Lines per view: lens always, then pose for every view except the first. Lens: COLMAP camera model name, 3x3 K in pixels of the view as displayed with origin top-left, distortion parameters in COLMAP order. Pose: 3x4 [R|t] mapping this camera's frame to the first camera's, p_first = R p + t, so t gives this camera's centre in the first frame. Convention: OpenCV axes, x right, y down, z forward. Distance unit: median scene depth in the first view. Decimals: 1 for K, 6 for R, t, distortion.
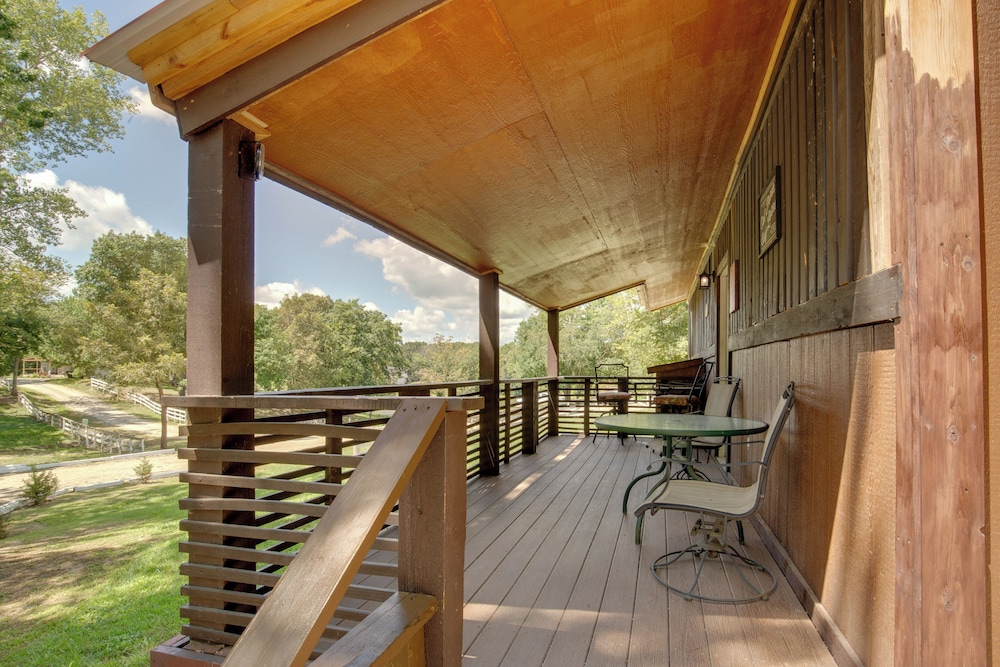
lens RADIAL K [[483.8, 0, 543.6], [0, 483.8, 369.3], [0, 0, 1]] dist [-0.030231, 0.008905]
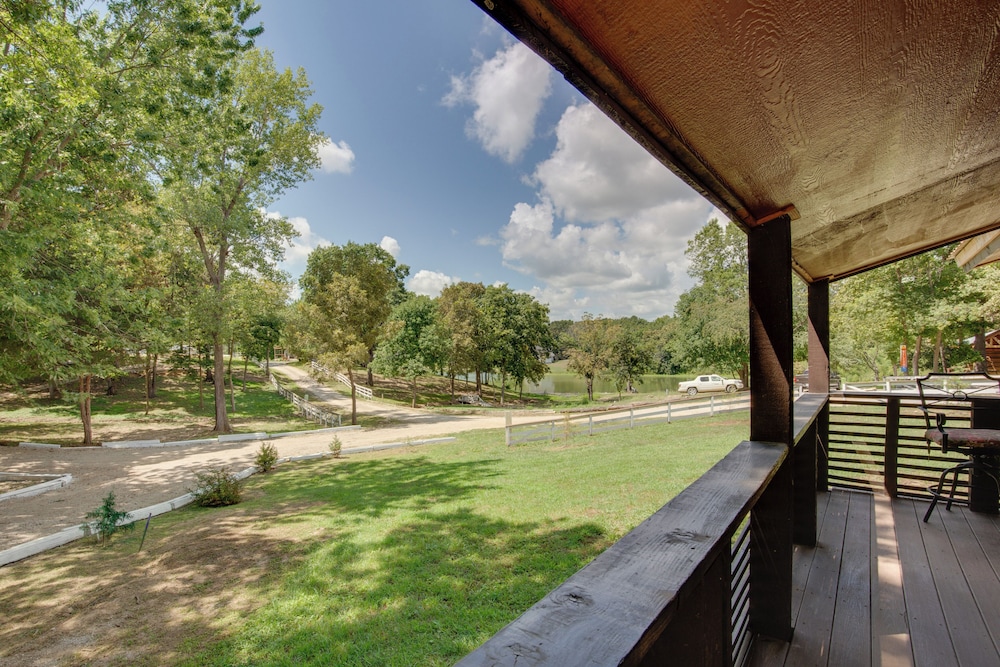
lens RADIAL K [[476.9, 0, 448.1], [0, 476.9, 351.7], [0, 0, 1]] dist [-0.024197, 0.000721]
pose [[0.880592, -0.017226, -0.473563, -0.031286], [0.022177, 0.999742, 0.004873, -0.013884], [0.473357, -0.014794, 0.880747, 0.076852]]
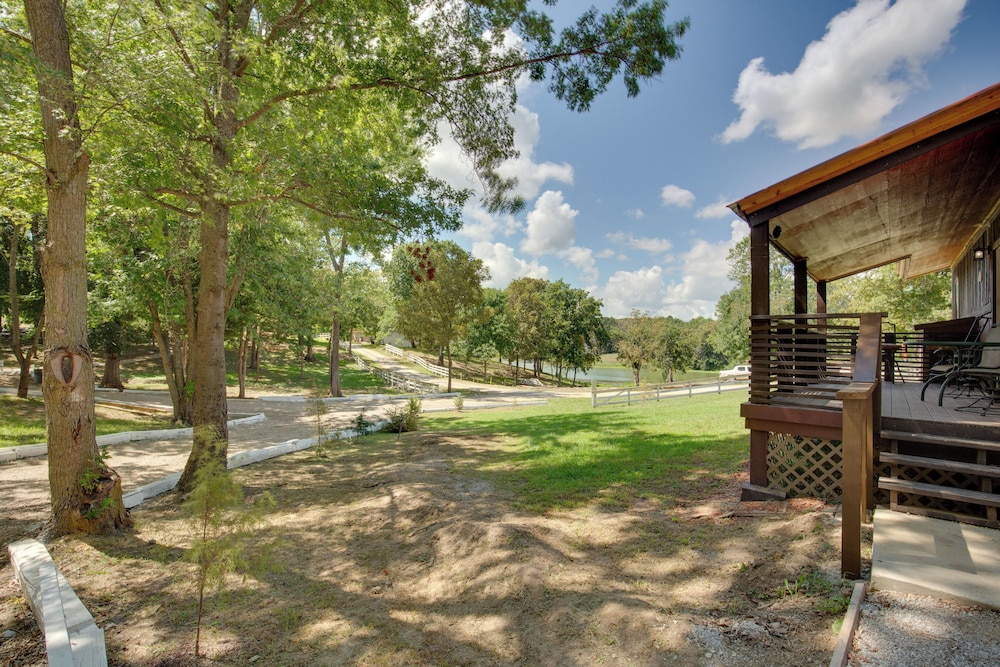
lens RADIAL K [[459.4, 0, 500.0], [0, 459.4, 333.5], [0, 0, 1]] dist [-0.024203, 0.001454]
pose [[0.889697, 0.002756, -0.456543, -0.055014], [-0.012329, 0.999762, -0.017992, 0.014055], [0.456385, 0.021637, 0.889519, -0.137357]]
